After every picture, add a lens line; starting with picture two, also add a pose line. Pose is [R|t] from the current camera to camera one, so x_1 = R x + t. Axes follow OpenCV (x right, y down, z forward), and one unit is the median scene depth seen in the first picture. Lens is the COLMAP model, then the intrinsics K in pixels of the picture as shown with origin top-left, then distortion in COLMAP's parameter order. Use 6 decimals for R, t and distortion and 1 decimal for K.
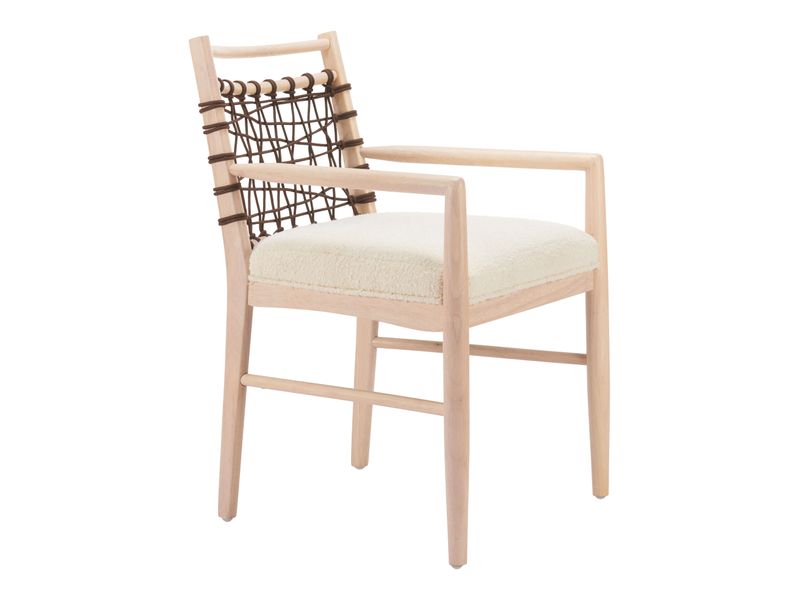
lens RADIAL K [[1751.1, 0, 400.2], [0, 1751.1, 300.9], [0, 0, 1]] dist [0.040545, 0.000000]
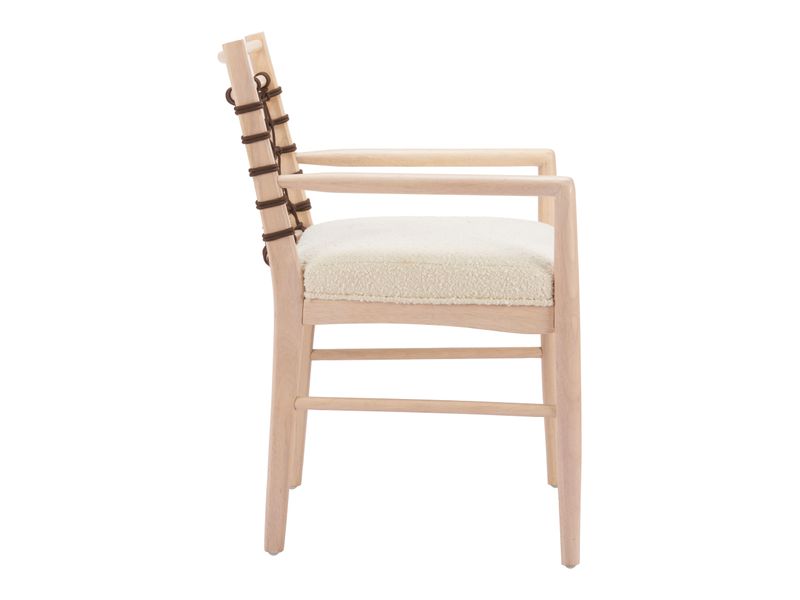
lens RADIAL K [[1751.1, 0, 400.6], [0, 1751.1, 297.8], [0, 0, 1]] dist [0.040545, 0.000000]
pose [[0.911238, -0.074986, 0.404998, -0.419467], [0.074579, 0.997073, 0.016808, -0.023394], [-0.405073, 0.014889, 0.914163, 0.115326]]
